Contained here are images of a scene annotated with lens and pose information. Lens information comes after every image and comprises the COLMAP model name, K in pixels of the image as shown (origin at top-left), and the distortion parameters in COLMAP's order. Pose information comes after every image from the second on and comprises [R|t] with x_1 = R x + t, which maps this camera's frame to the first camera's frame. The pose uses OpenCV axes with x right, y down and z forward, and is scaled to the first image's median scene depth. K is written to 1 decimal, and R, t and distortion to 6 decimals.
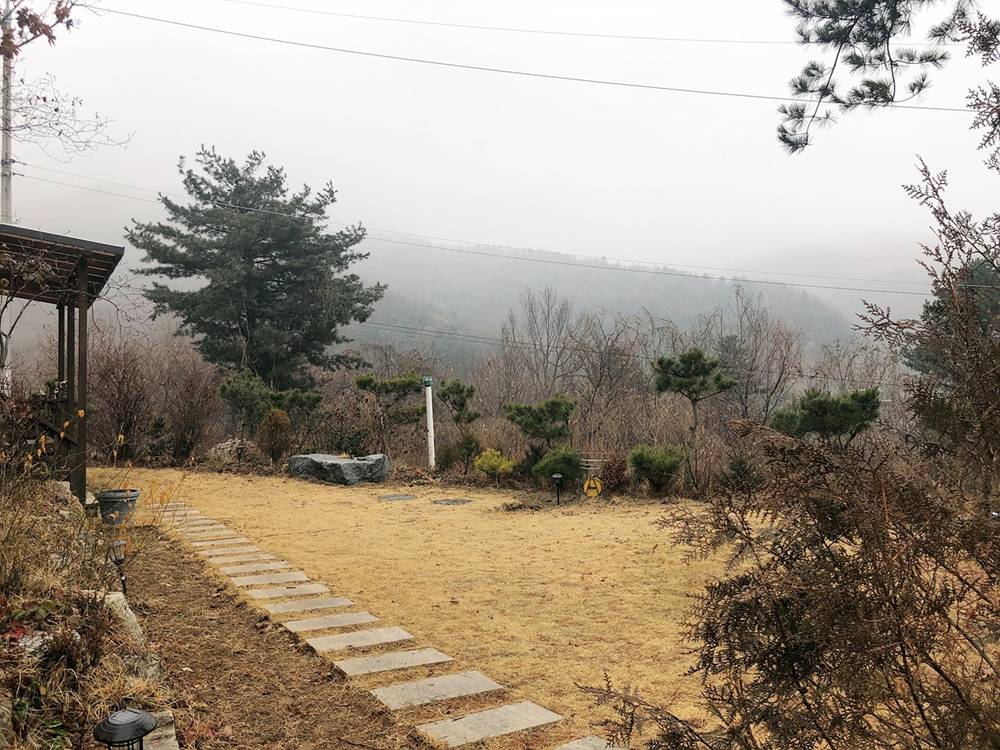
lens RADIAL K [[815.9, 0, 496.1], [0, 815.9, 364.5], [0, 0, 1]] dist [0.049204, -0.045015]
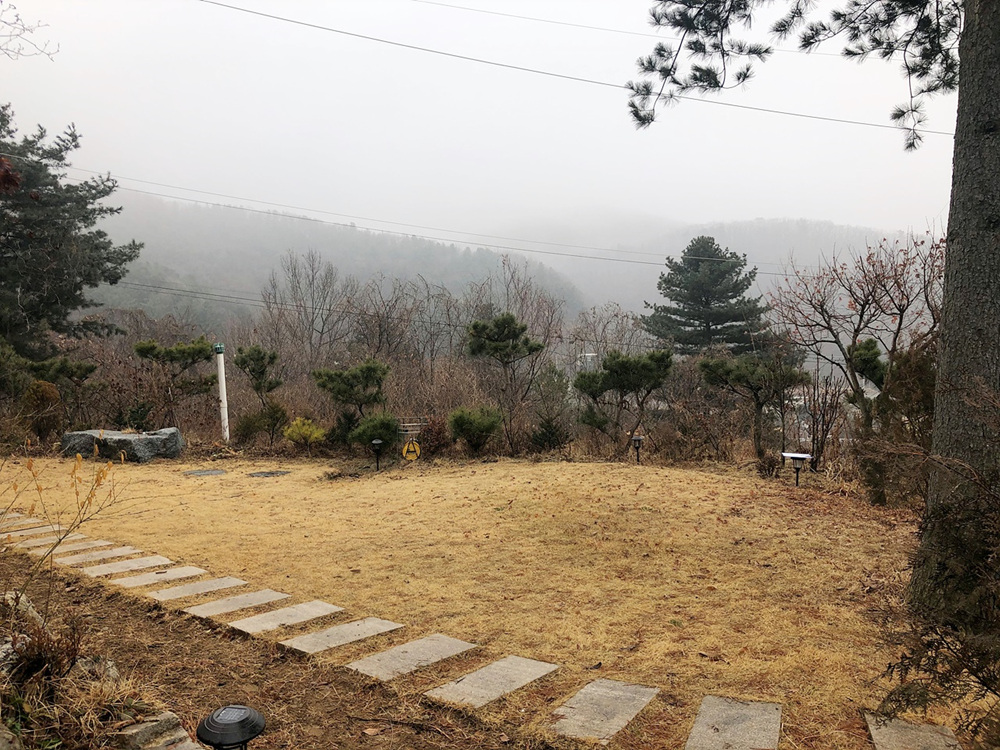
lens RADIAL K [[815.9, 0, 492.6], [0, 815.9, 357.9], [0, 0, 1]] dist [0.049204, -0.045015]
pose [[0.954515, -0.013144, 0.297873, -0.081616], [0.003724, 0.999475, 0.032172, 0.003784], [-0.298140, -0.029600, 0.954063, 0.017085]]
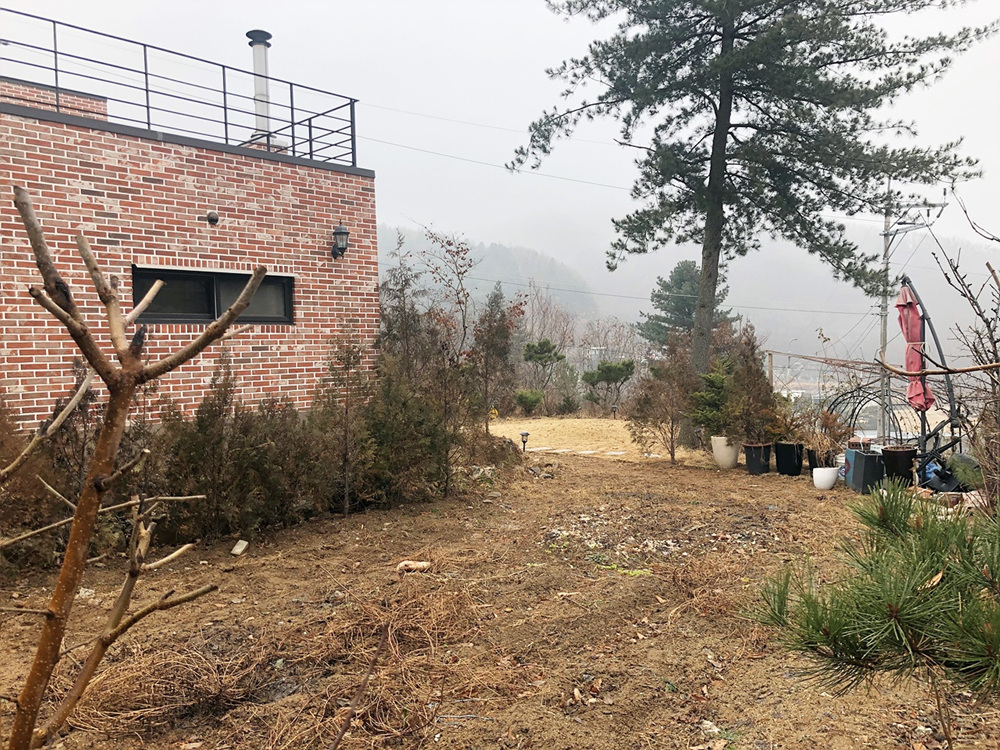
lens RADIAL K [[815.9, 0, 498.9], [0, 815.9, 375.6], [0, 0, 1]] dist [0.049204, -0.045015]
pose [[0.955642, -0.012479, 0.294267, -0.405756], [-0.006852, 0.997890, 0.064567, -0.053715], [-0.294452, -0.063719, 0.953540, -0.749957]]
